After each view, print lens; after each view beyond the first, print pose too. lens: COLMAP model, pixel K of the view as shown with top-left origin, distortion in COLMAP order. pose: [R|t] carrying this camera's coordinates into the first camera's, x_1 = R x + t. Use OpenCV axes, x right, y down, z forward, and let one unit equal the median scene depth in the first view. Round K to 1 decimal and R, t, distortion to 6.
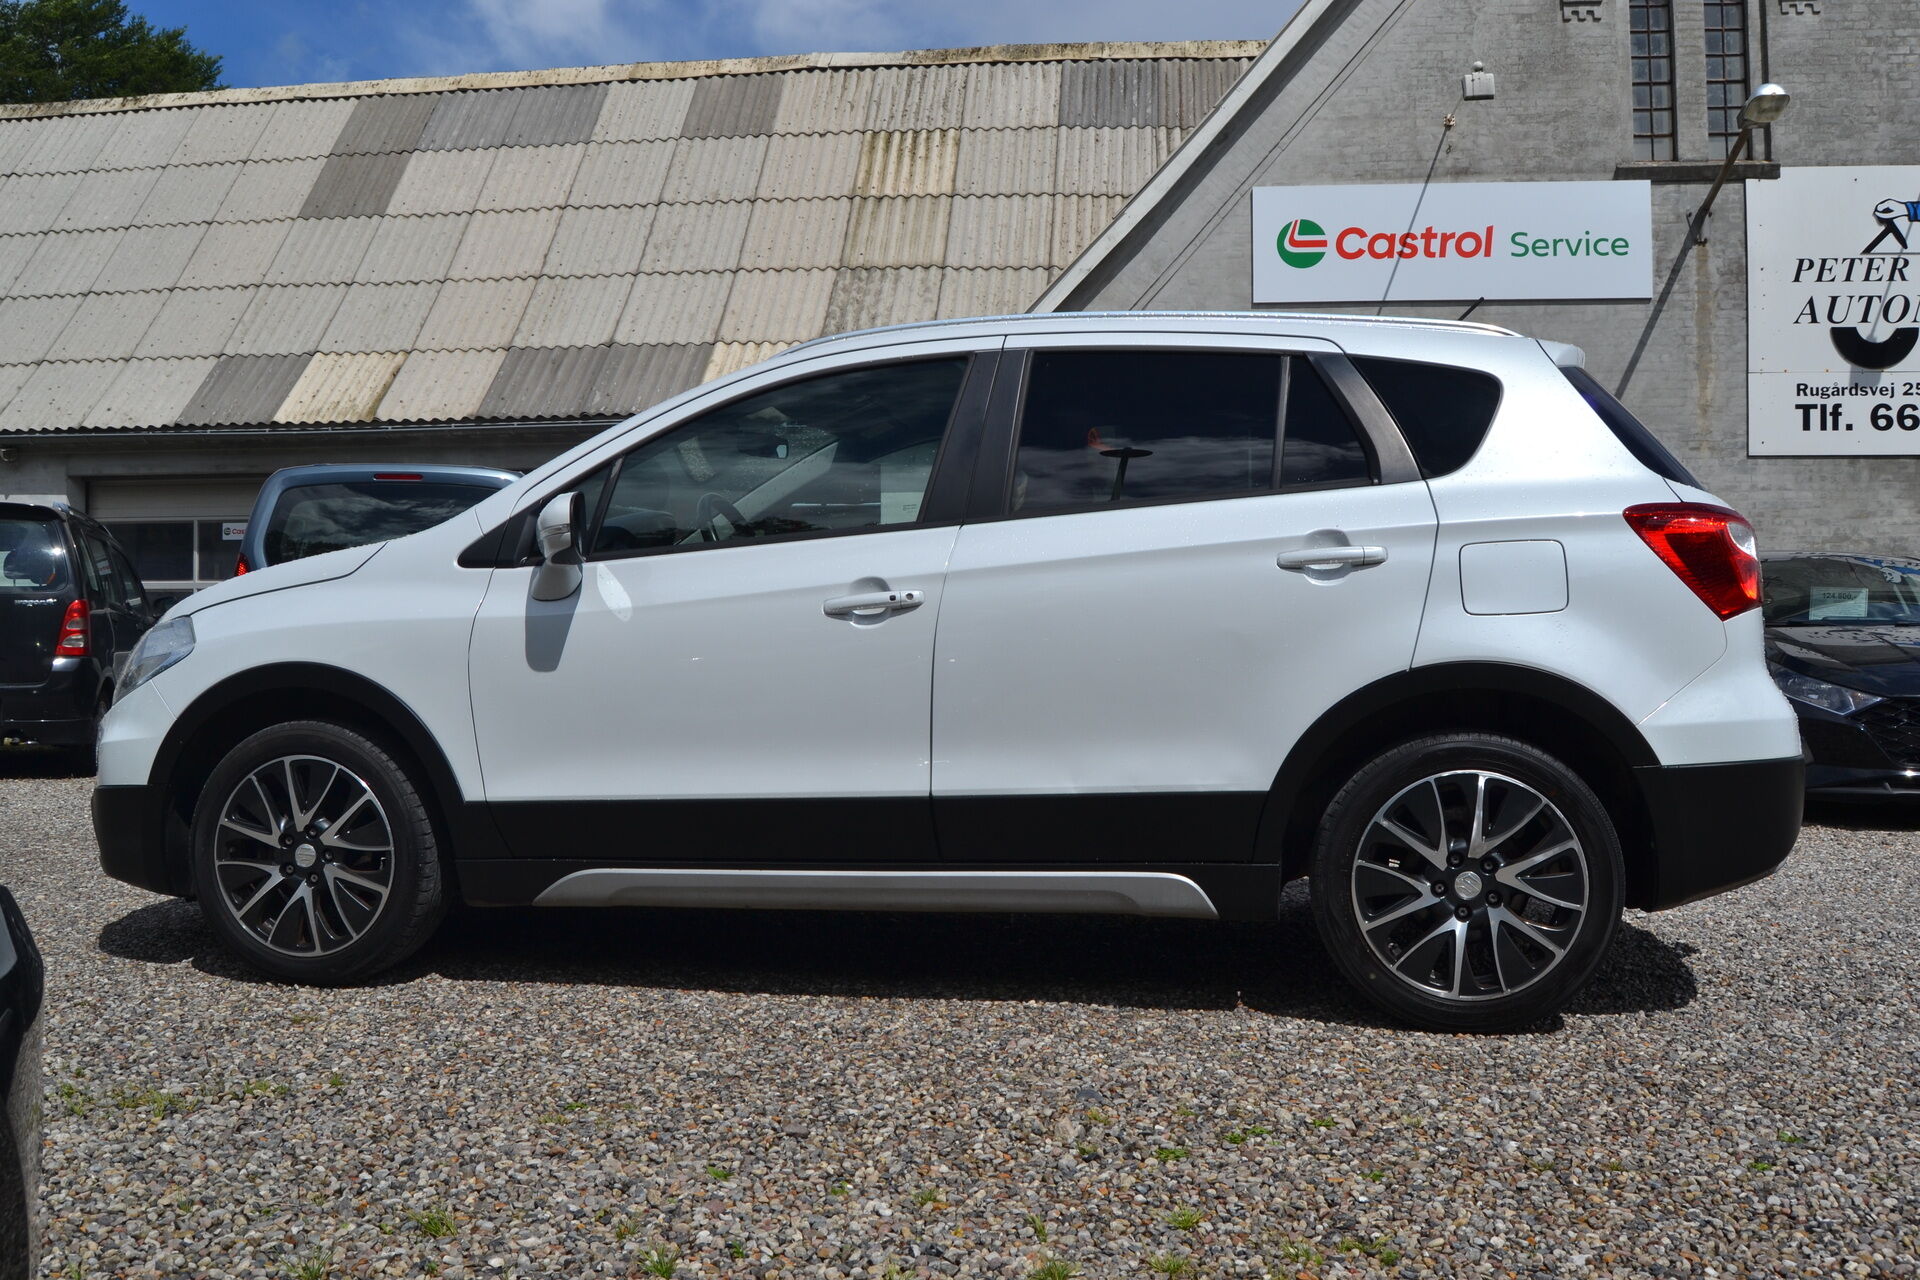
lens RADIAL K [[1570.1, 0, 945.9], [0, 1570.1, 658.0], [0, 0, 1]] dist [-0.090796, 0.036549]
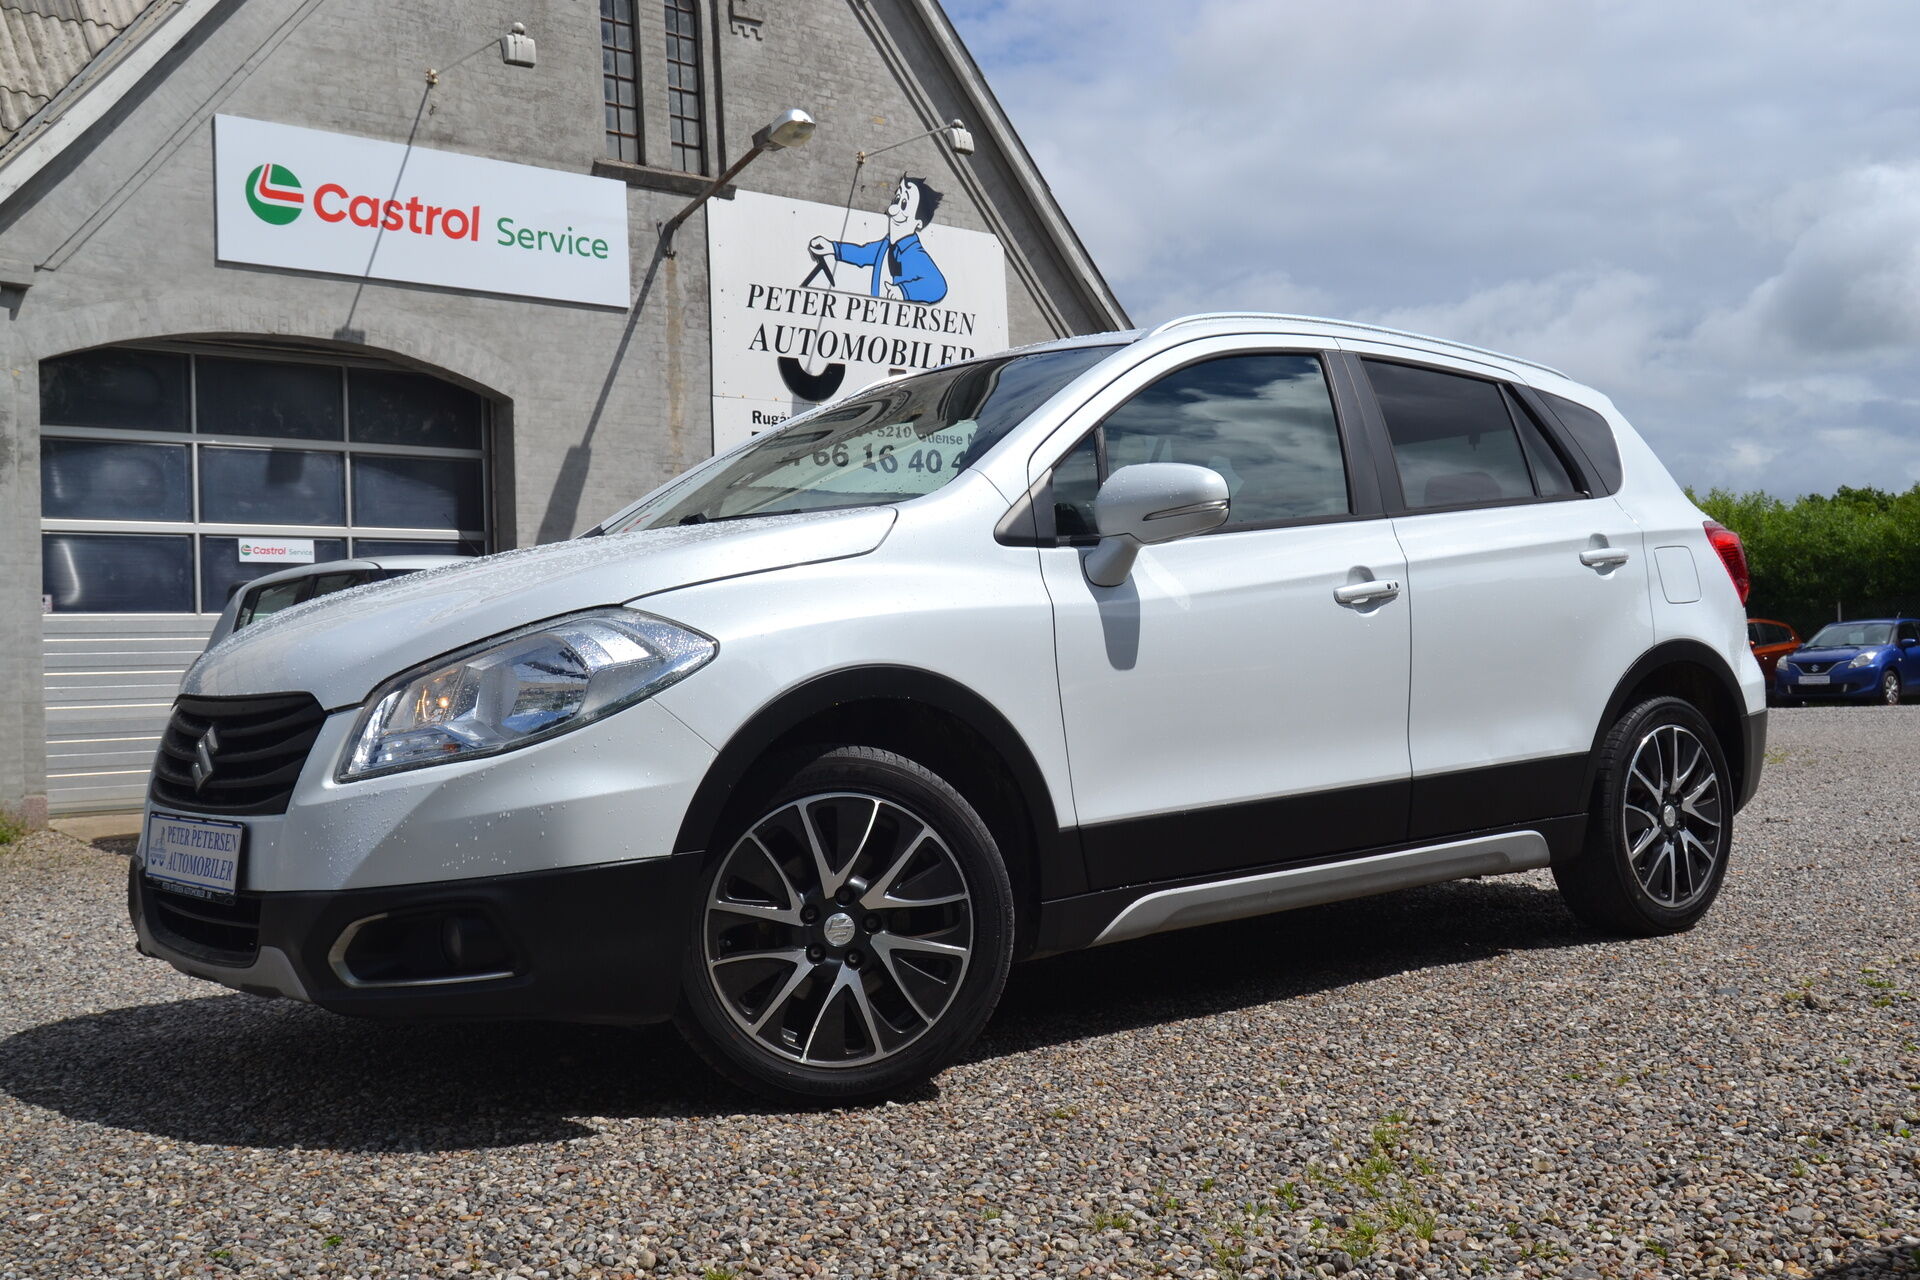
lens RADIAL K [[1916.4, 0, 957.9], [0, 1916.4, 644.0], [0, 0, 1]] dist [-0.047202, 0.000000]
pose [[0.661695, -0.010685, 0.749697, -0.280966], [0.041355, 0.998896, -0.022263, 0.003716], [-0.748632, 0.045735, 0.661407, 0.091628]]
